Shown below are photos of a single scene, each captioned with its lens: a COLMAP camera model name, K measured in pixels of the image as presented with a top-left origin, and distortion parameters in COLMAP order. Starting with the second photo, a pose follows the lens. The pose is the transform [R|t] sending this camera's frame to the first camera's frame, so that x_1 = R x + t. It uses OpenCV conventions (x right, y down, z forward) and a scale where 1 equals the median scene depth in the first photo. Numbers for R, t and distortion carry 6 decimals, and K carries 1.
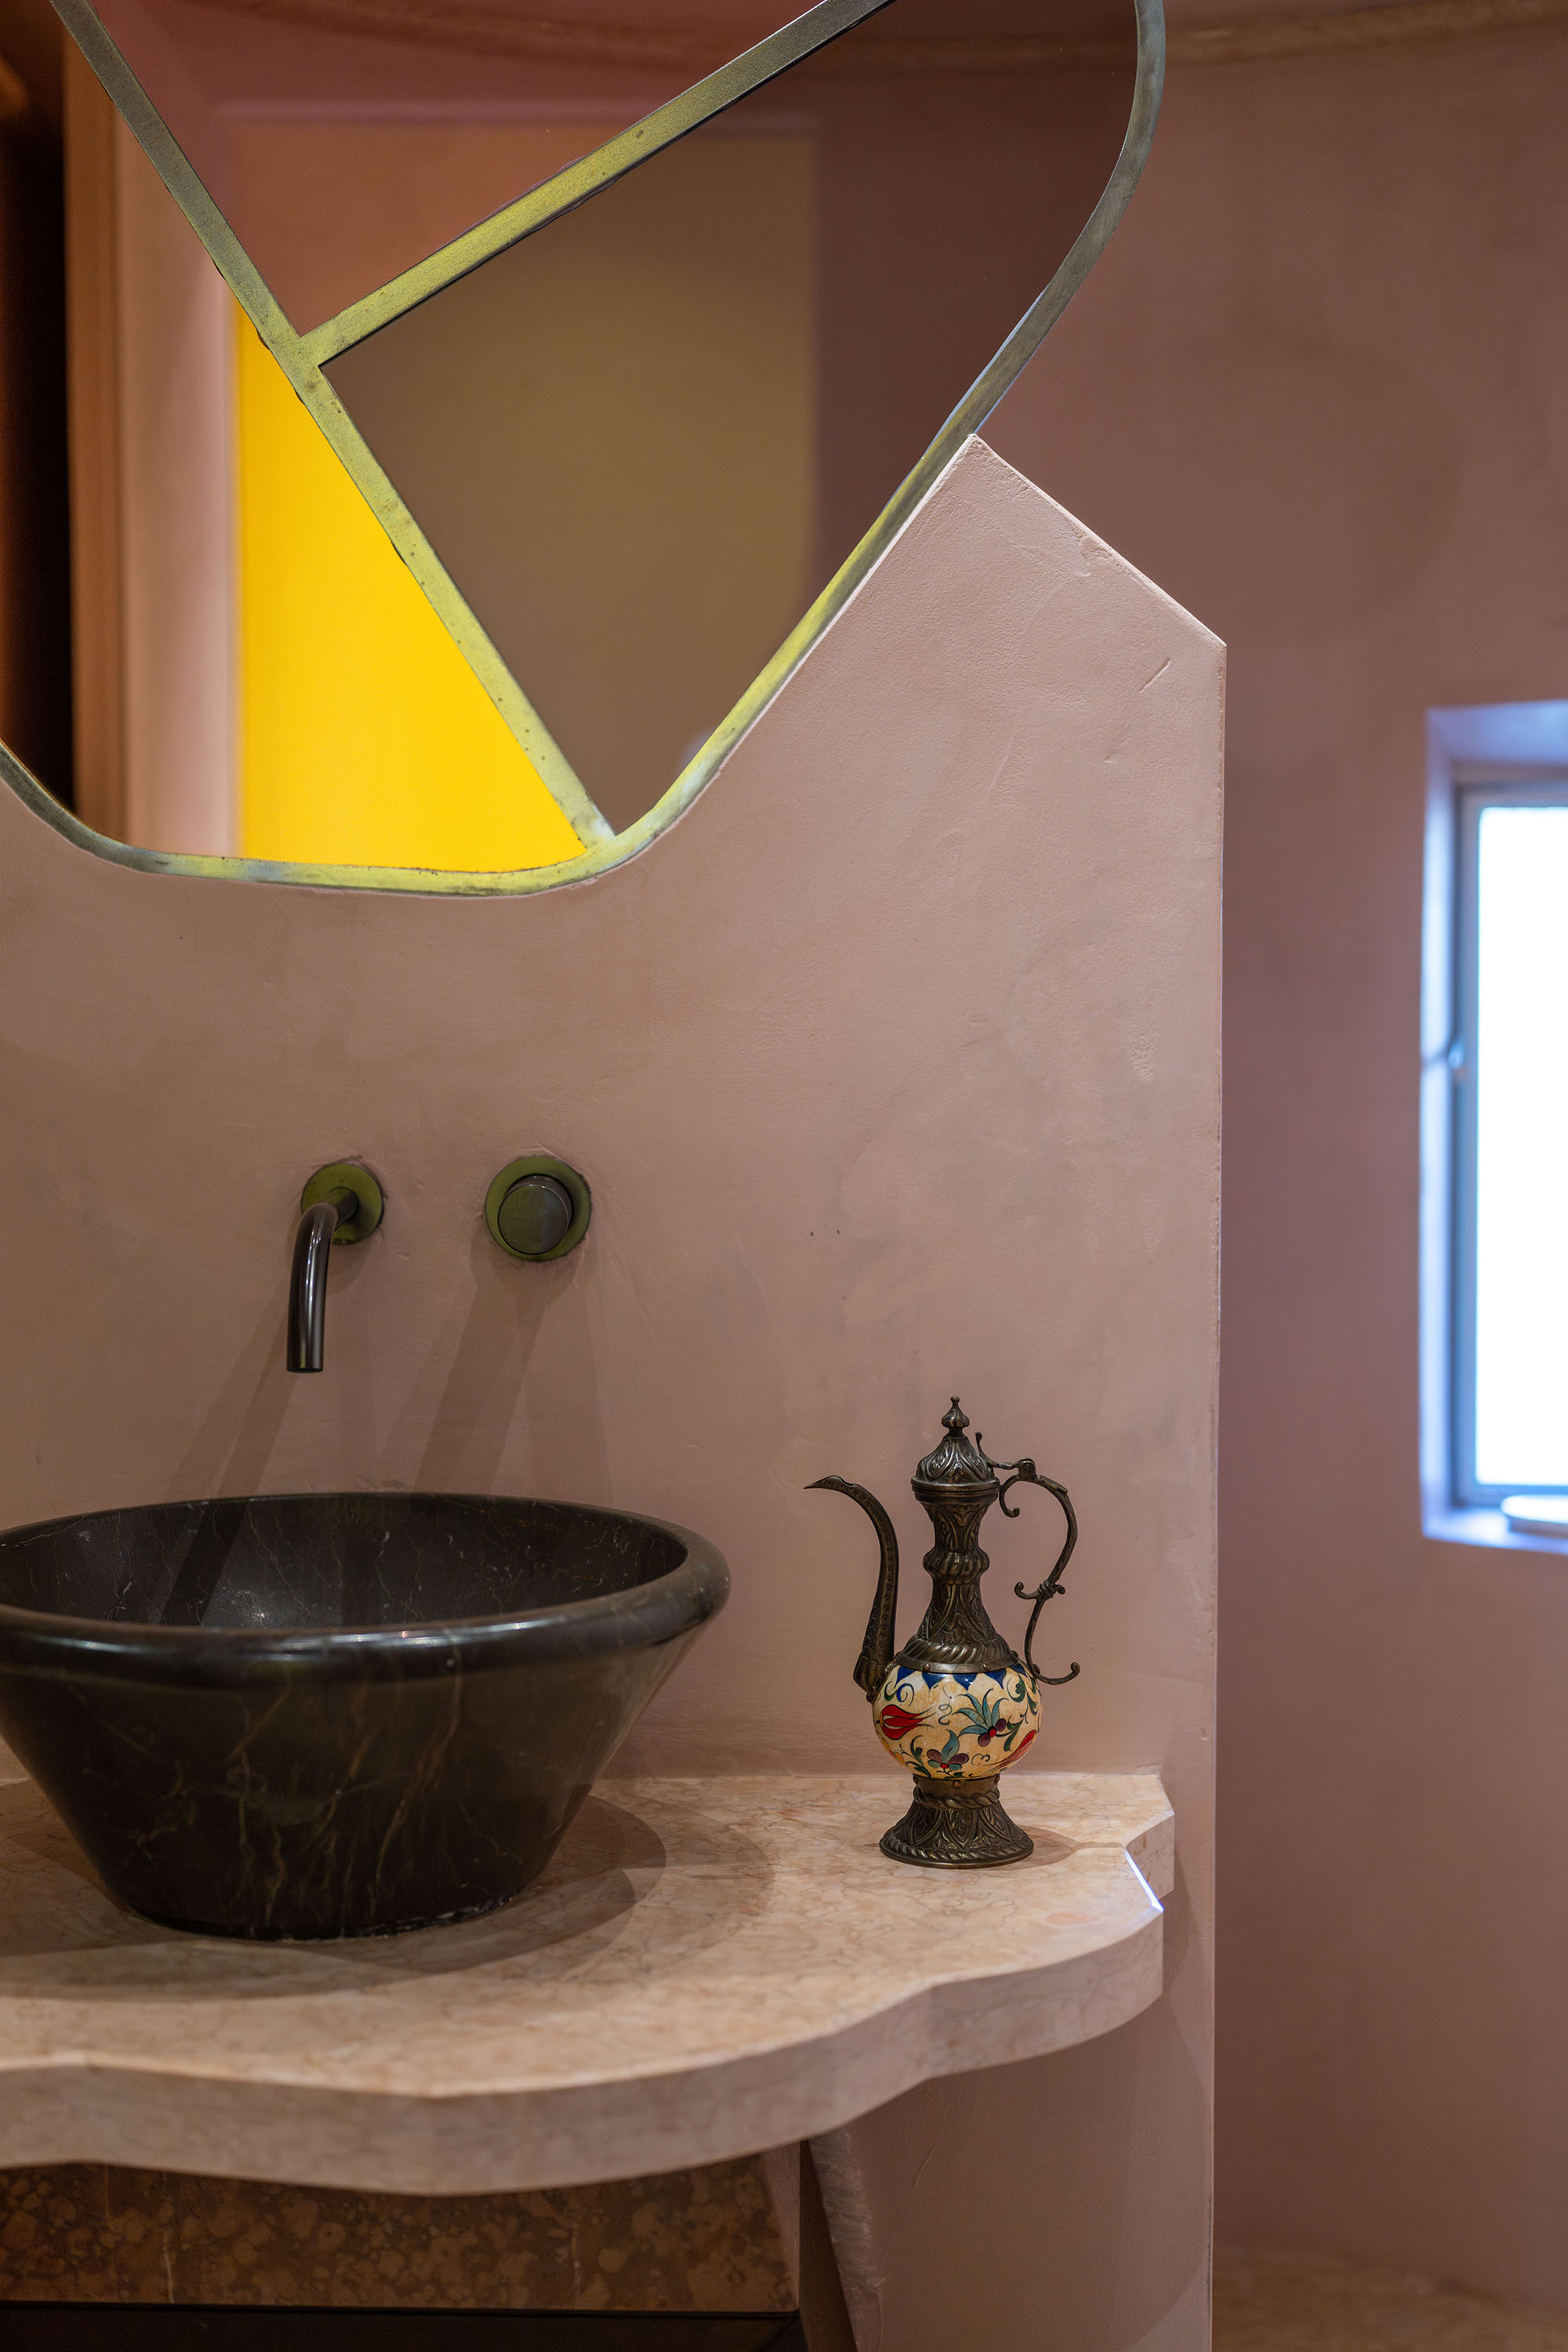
lens RADIAL K [[3412.0, 0, 786.4], [0, 3412.0, 1182.4], [0, 0, 1]] dist [0.017038, 0.000000]
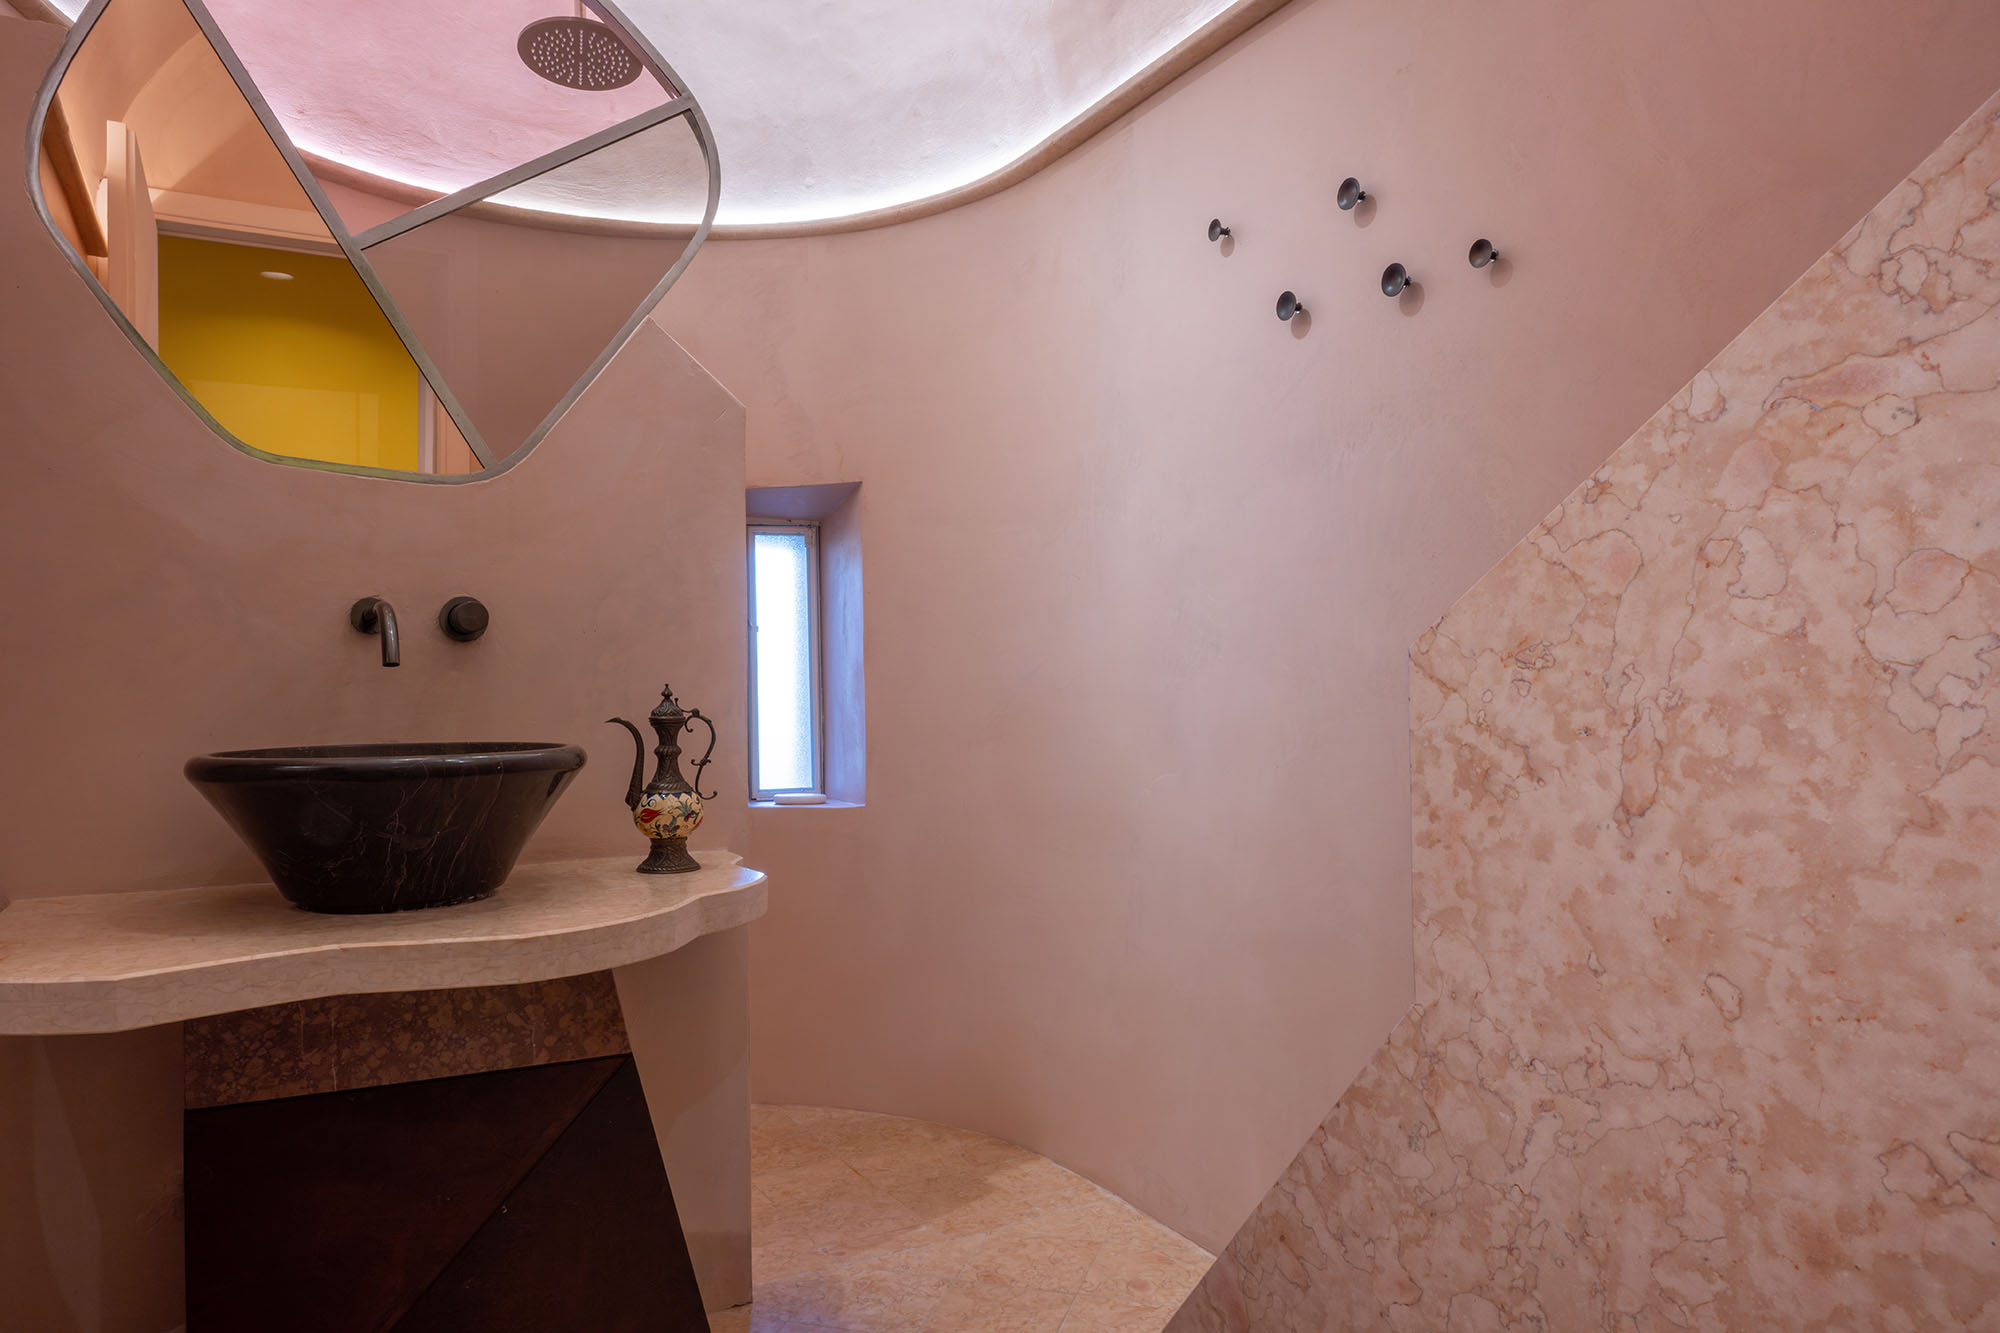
lens RADIAL K [[1328.3, 0, 1001.6], [0, 1328.3, 670.8], [0, 0, 1]] dist [-0.002892, -0.000947]
pose [[0.874653, -0.001737, 0.484746, -0.217823], [0.045727, 0.995830, -0.078939, 0.149412], [-0.482587, 0.091210, 0.871086, 0.044708]]
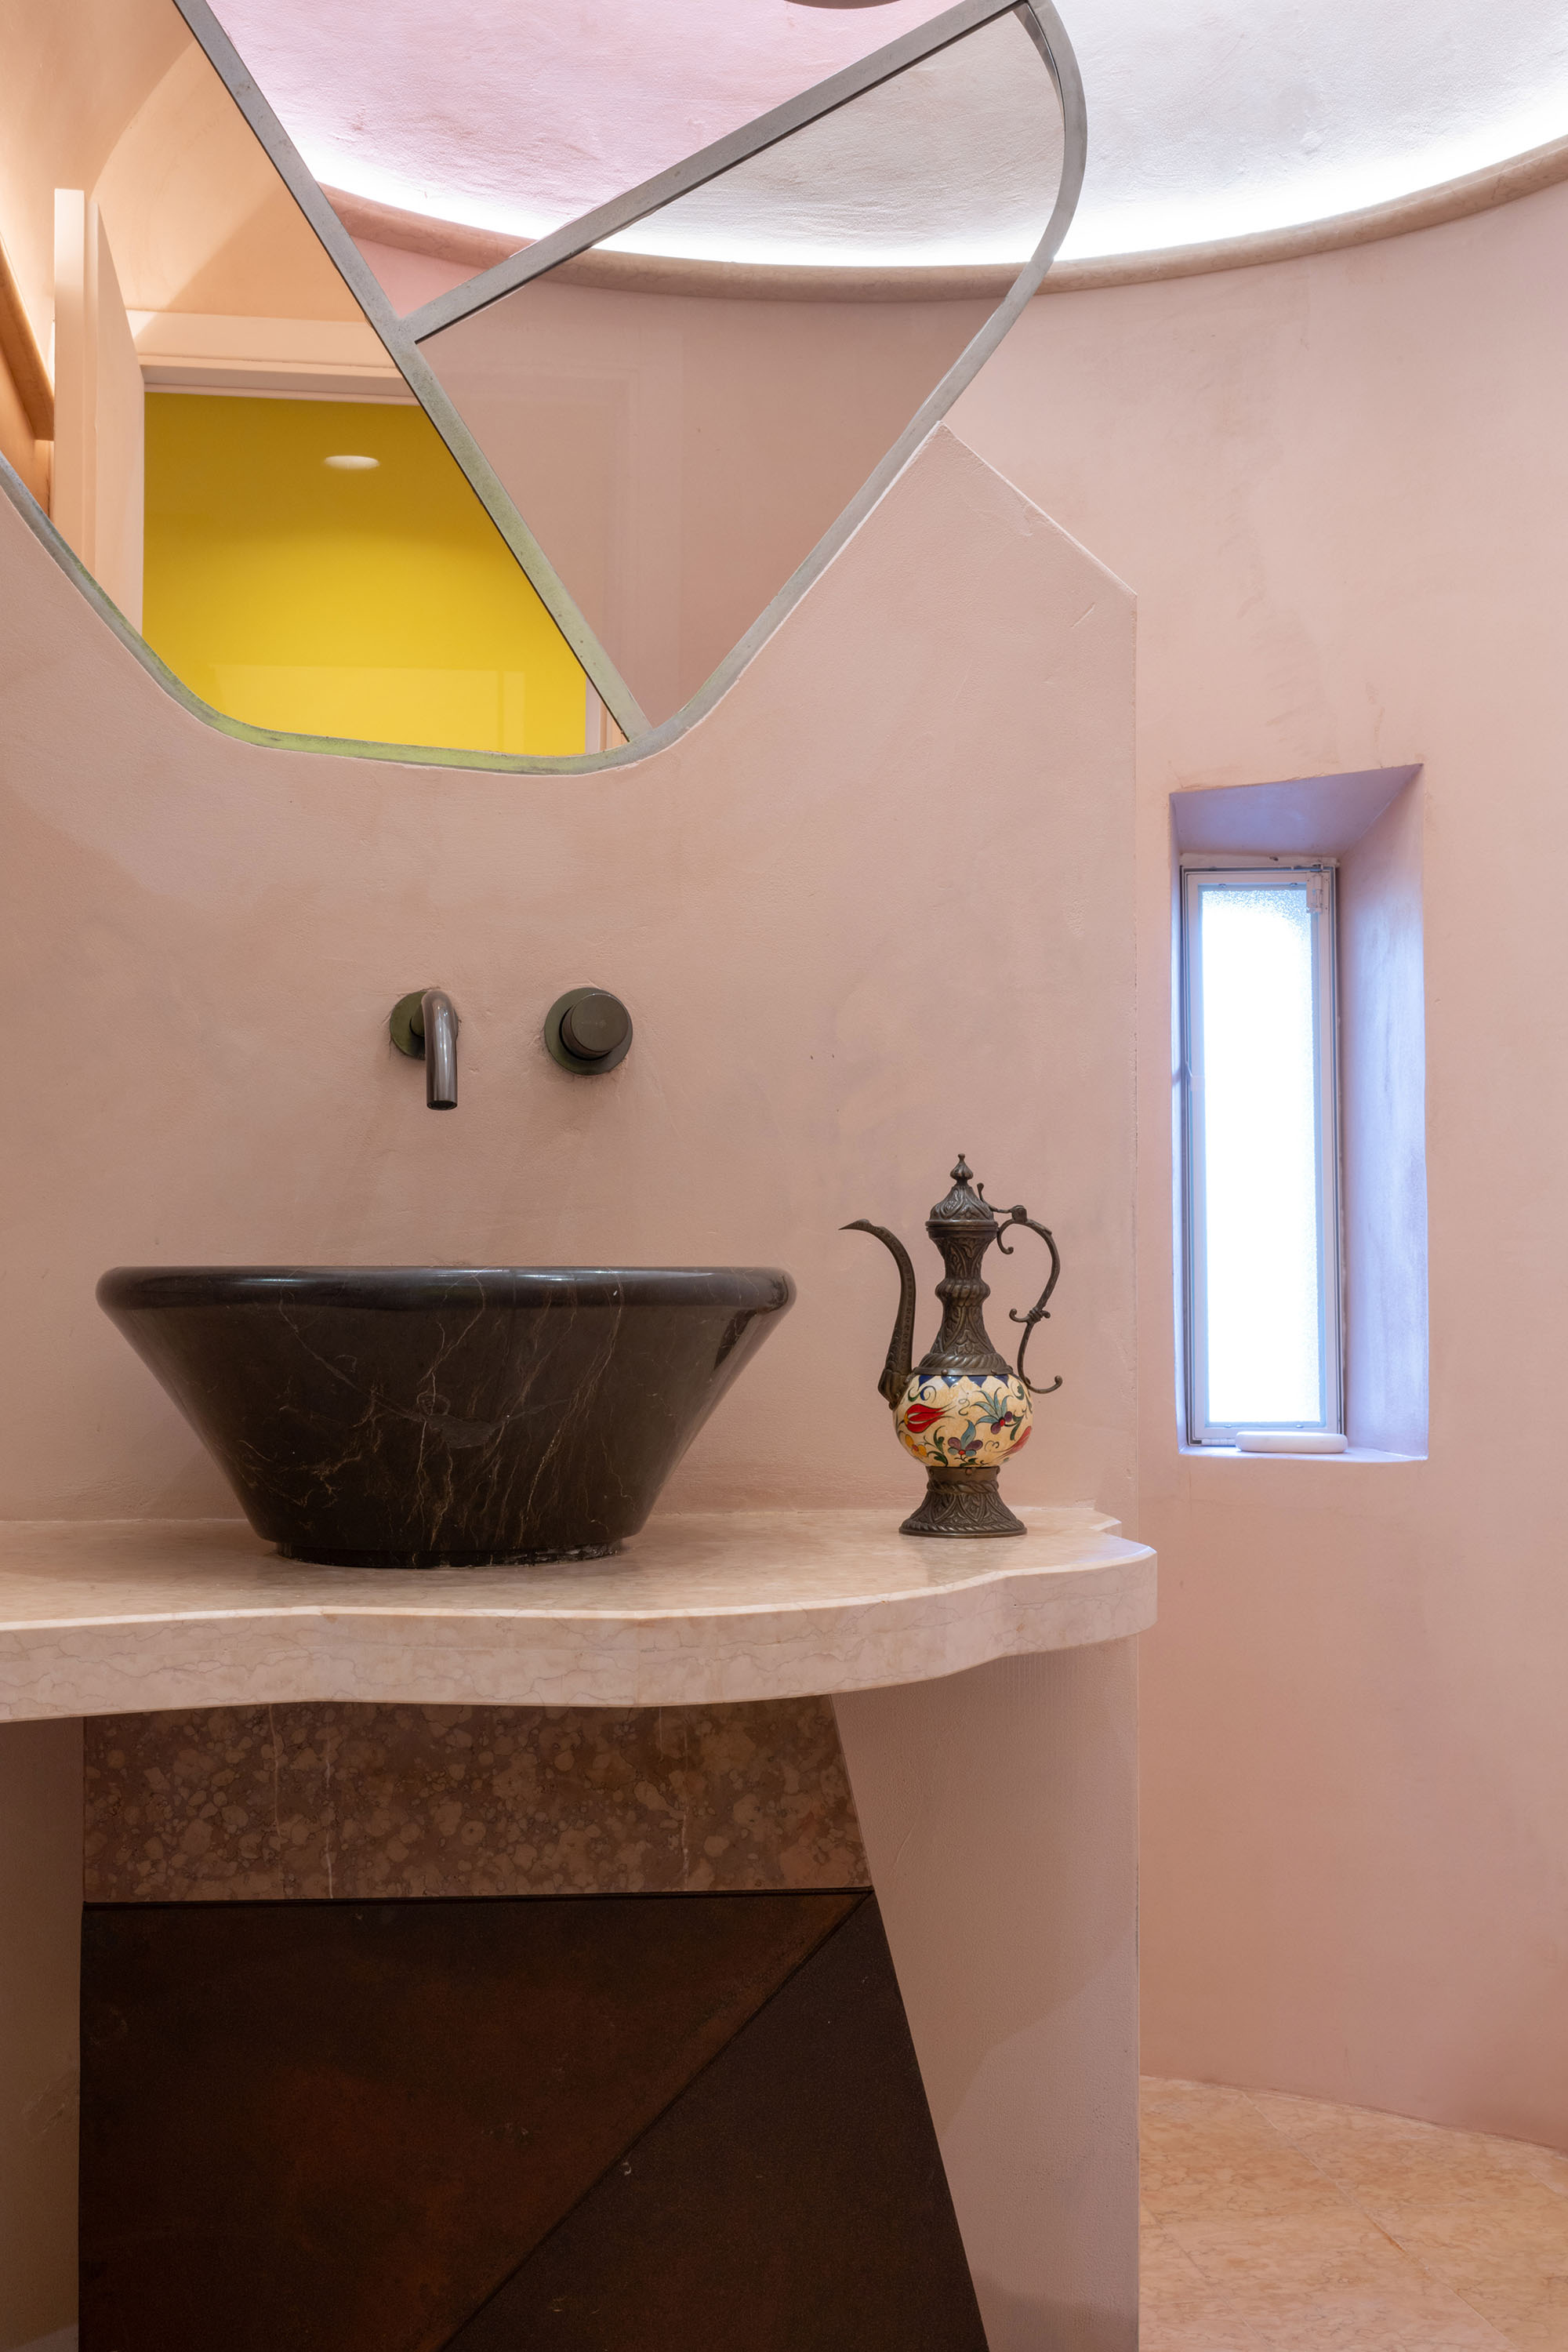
lens RADIAL K [[2797.5, 0, 781.4], [0, 2797.5, 1178.9], [0, 0, 1]] dist [-0.000939, 0.000000]
pose [[0.989775, 0.008367, 0.142389, -0.166107], [0.007521, 0.993828, -0.110678, 0.193136], [-0.142436, 0.110618, 0.983603, 0.028548]]
